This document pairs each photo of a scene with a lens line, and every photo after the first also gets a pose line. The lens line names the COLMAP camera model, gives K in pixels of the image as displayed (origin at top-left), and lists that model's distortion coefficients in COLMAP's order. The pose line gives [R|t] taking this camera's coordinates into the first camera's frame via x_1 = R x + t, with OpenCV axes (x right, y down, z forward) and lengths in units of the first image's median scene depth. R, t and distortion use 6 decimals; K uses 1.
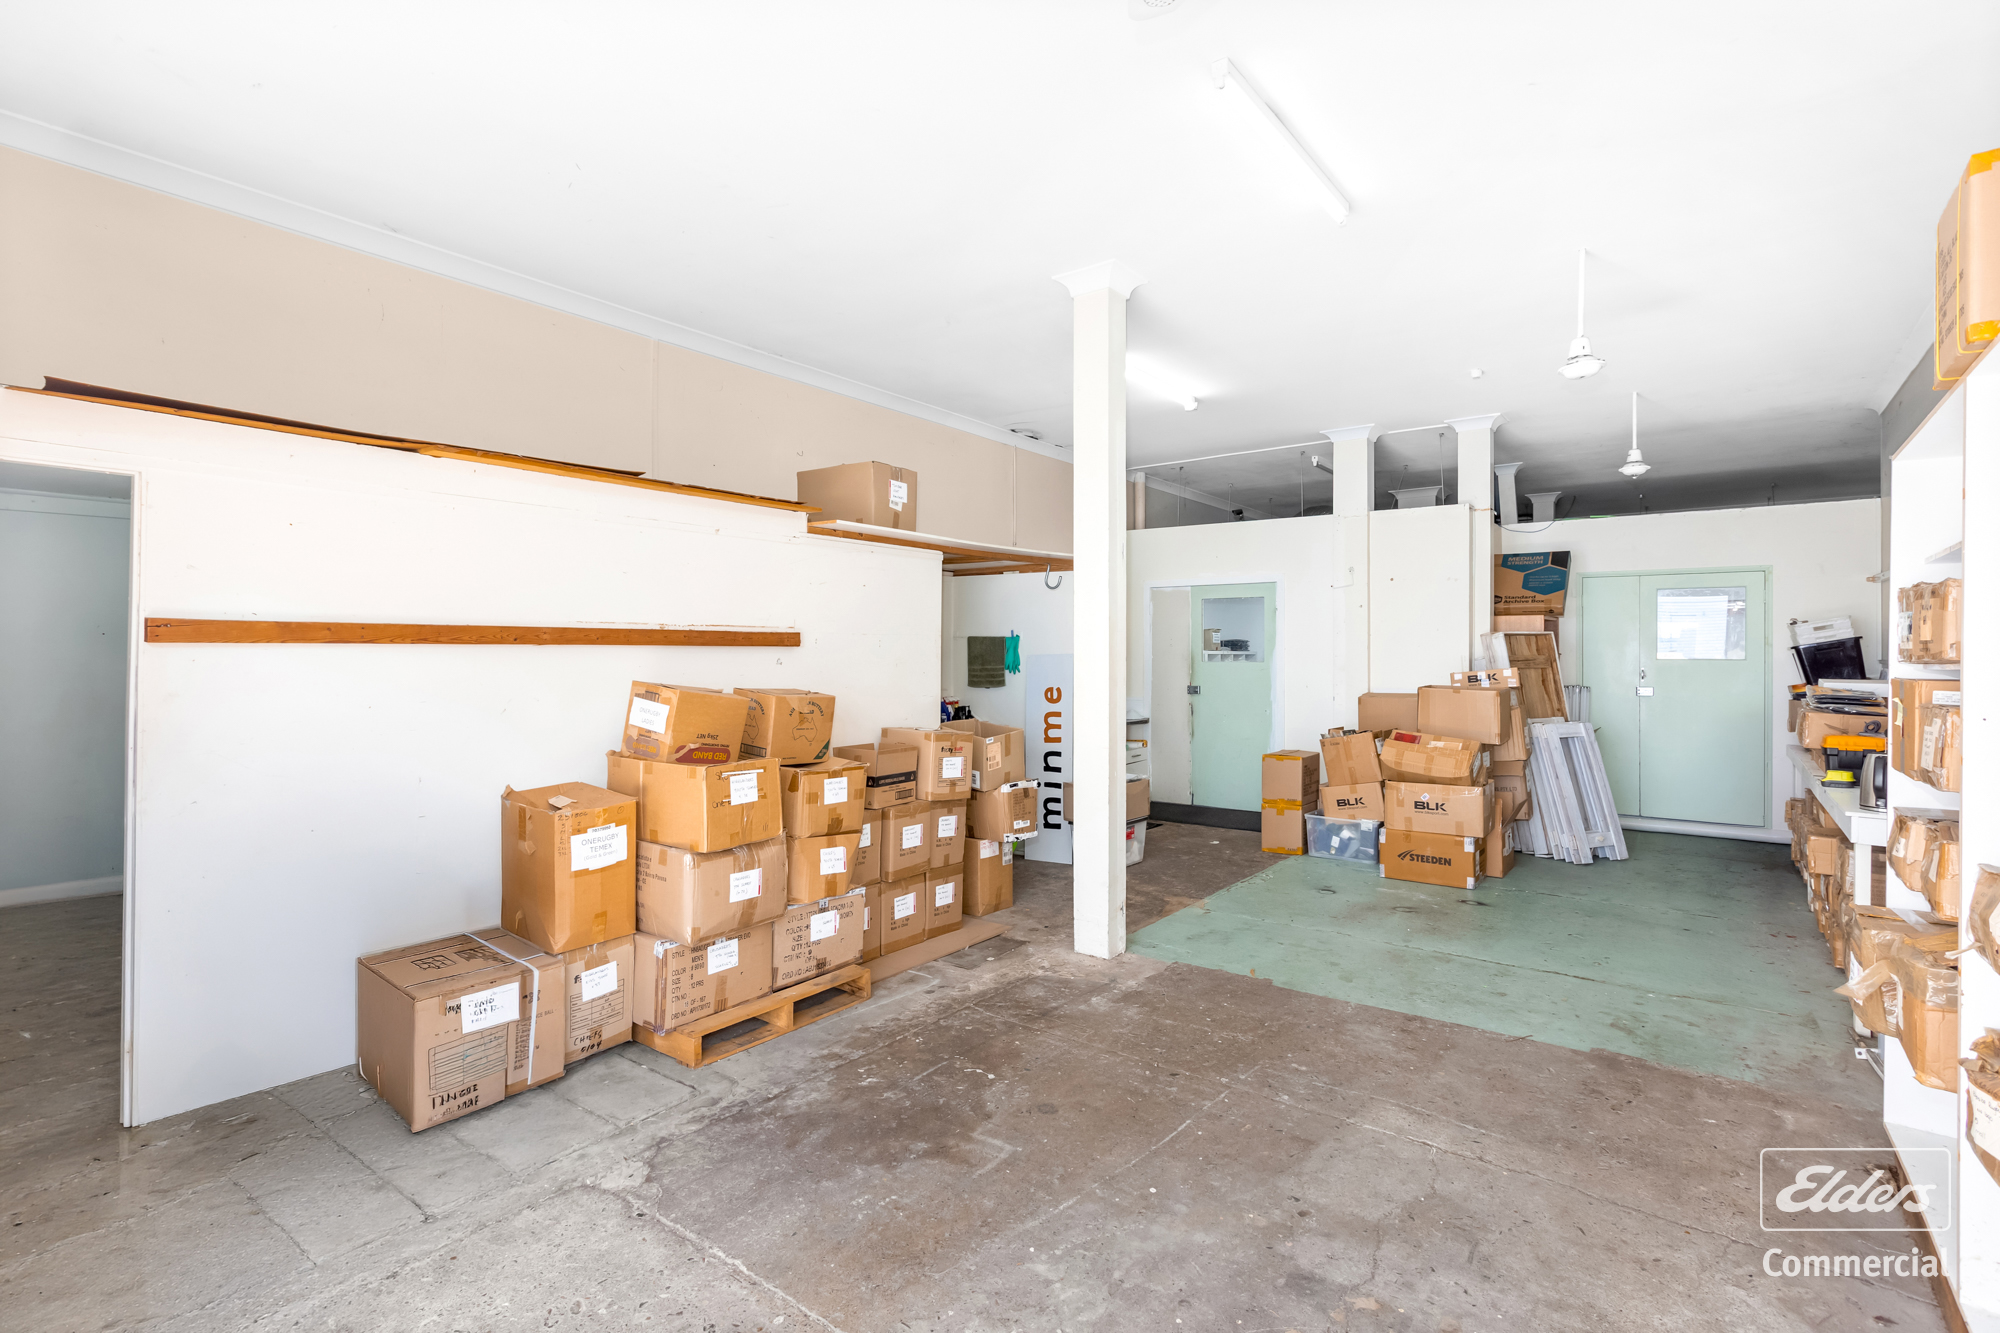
lens RADIAL K [[971.4, 0, 1004.3], [0, 971.4, 659.0], [0, 0, 1]] dist [0.001923, 0.000593]
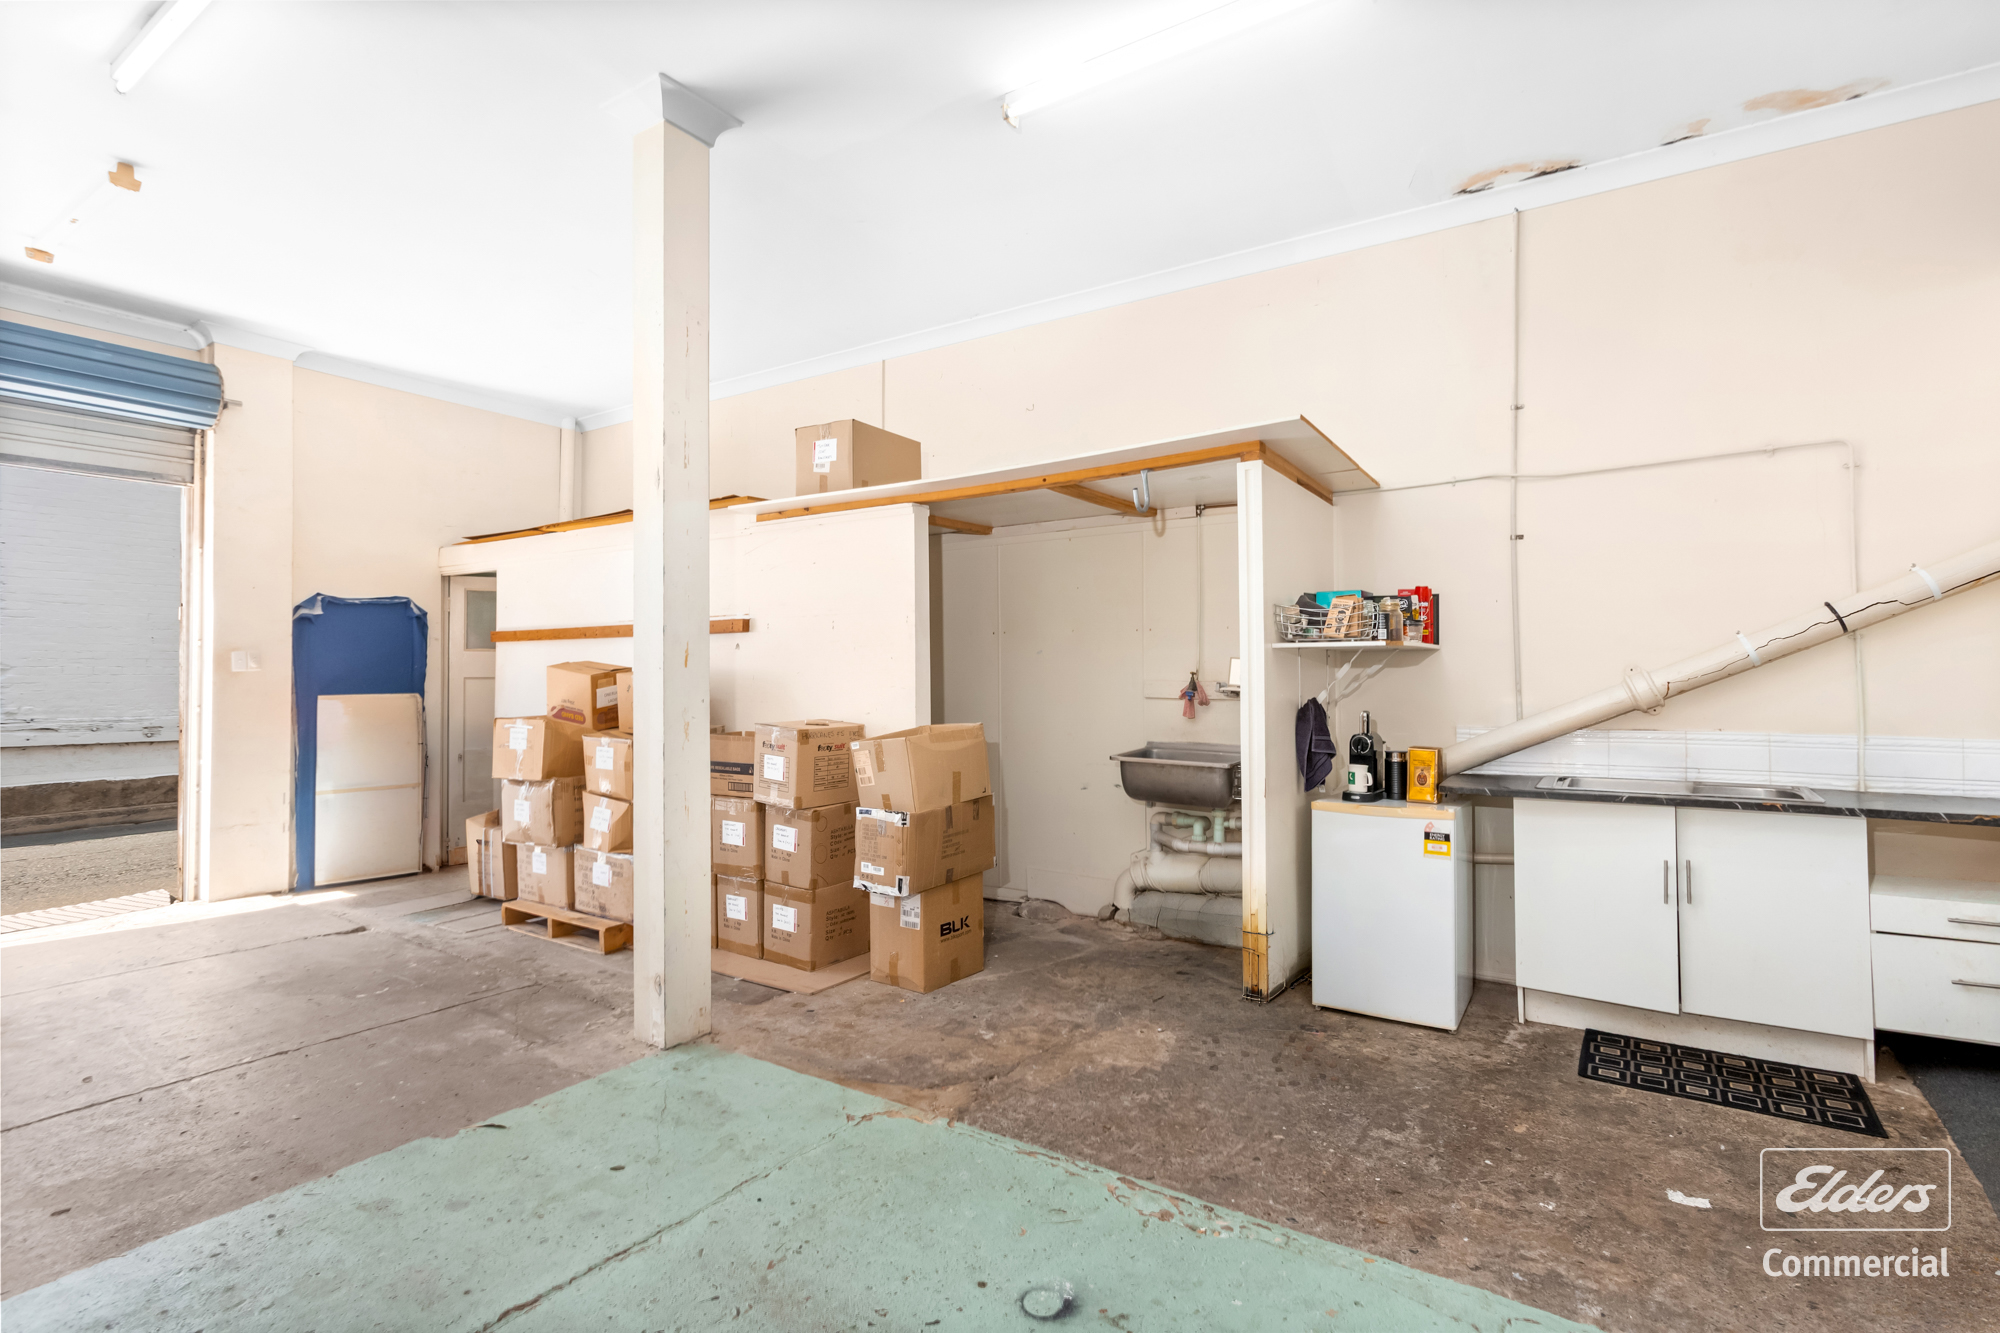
lens RADIAL K [[971.4, 0, 1001.3], [0, 971.4, 663.8], [0, 0, 1]] dist [0.001923, 0.000593]
pose [[0.034171, -0.009907, -0.999367, 0.856234], [-0.003942, 0.999942, -0.010047, 0.031495], [0.999408, 0.004283, 0.034130, 1.253842]]
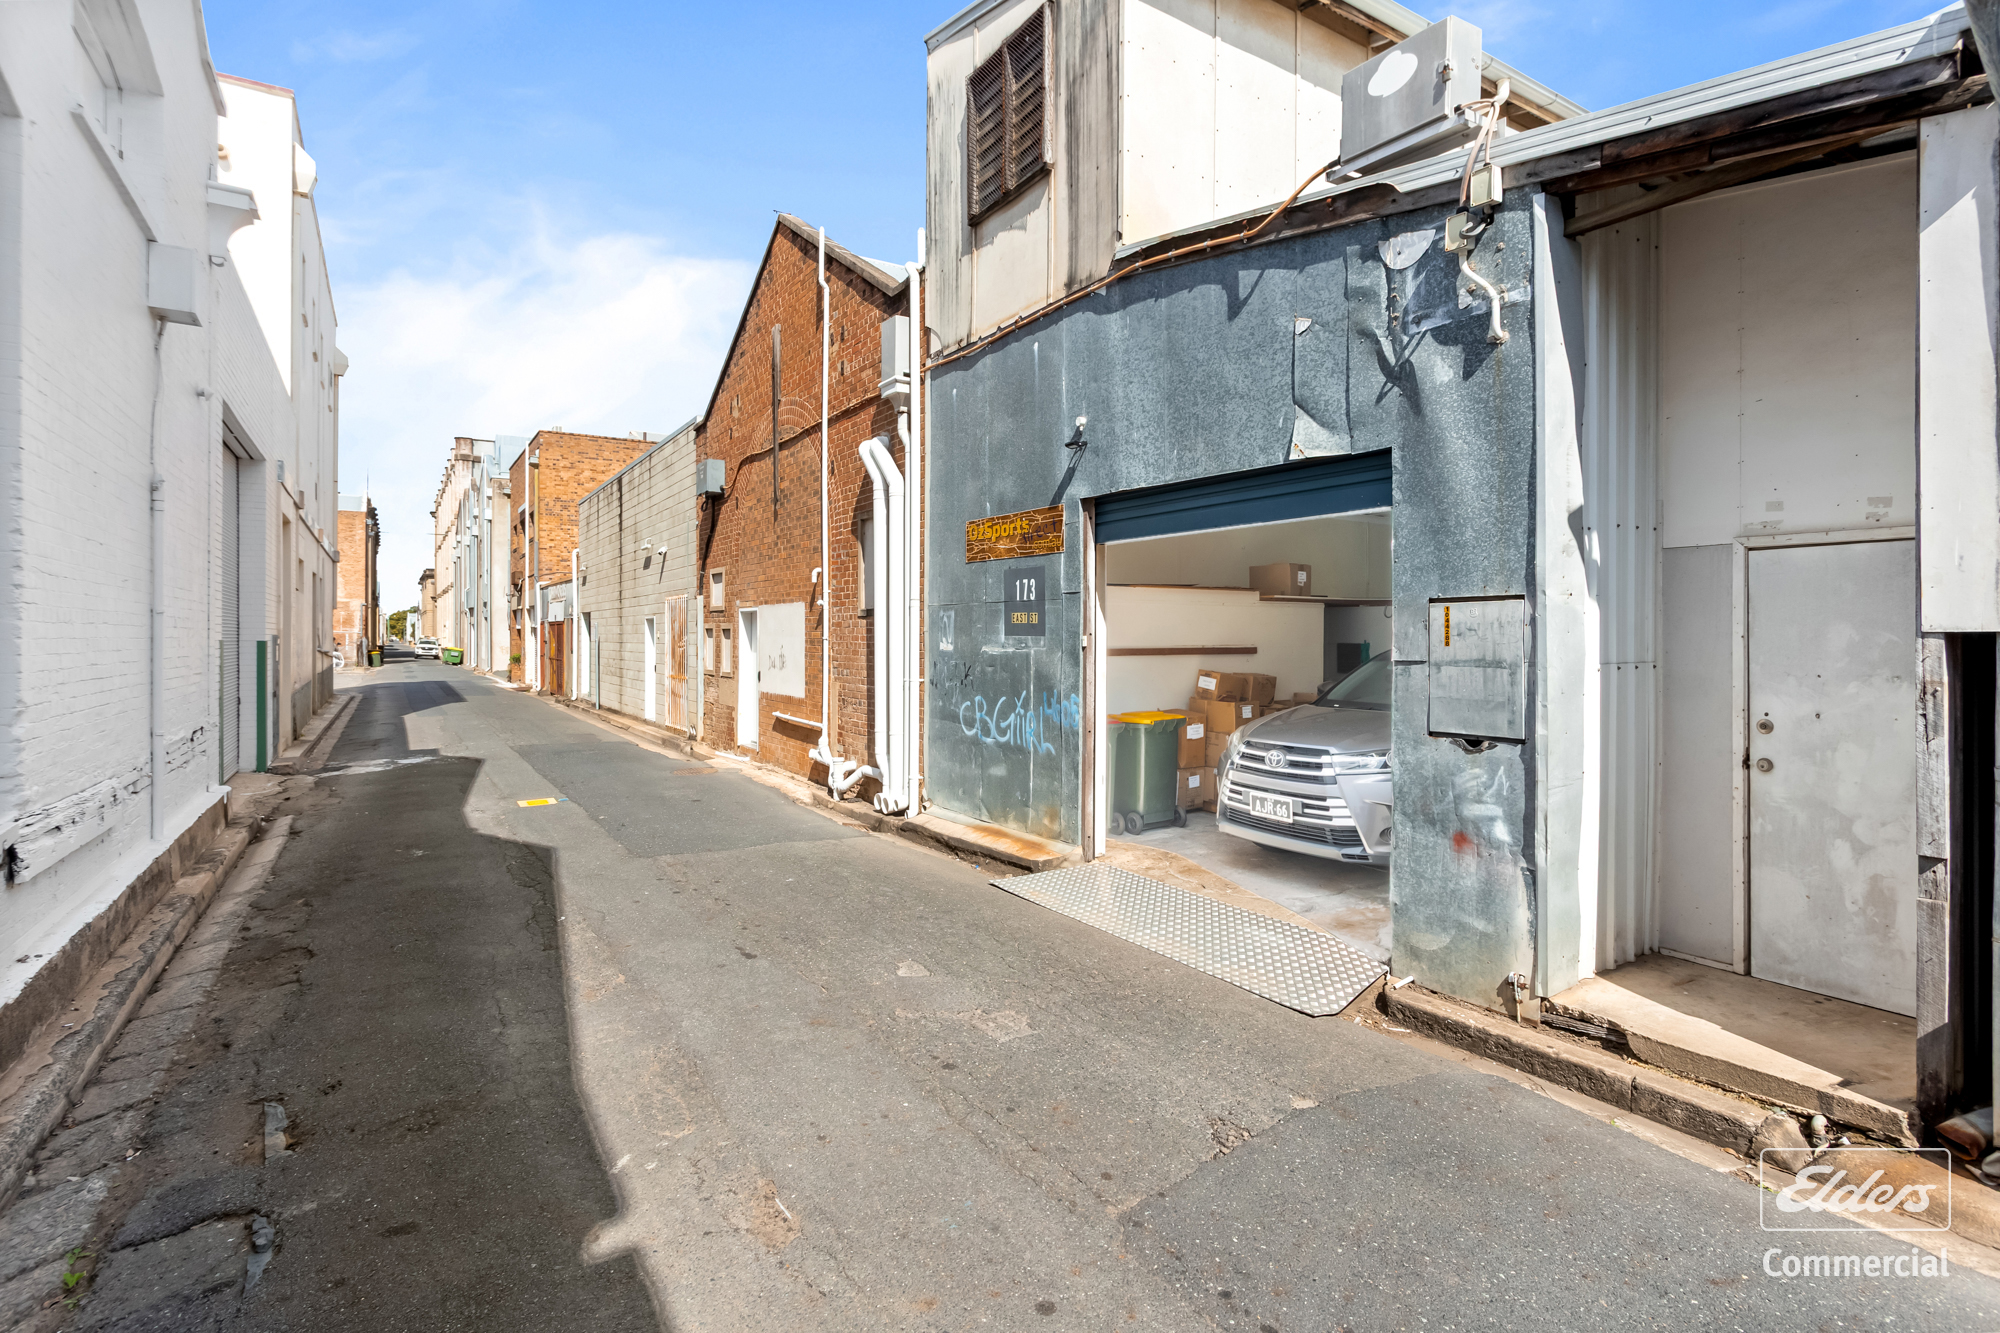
lens RADIAL K [[971.4, 0, 996.6], [0, 971.4, 653.9], [0, 0, 1]] dist [0.001923, 0.000593]
pose [[0.933940, 0.001025, -0.357427, 0.021617], [-0.000535, 0.999999, 0.001468, -0.016819], [0.357428, -0.001180, 0.933940, -1.235935]]
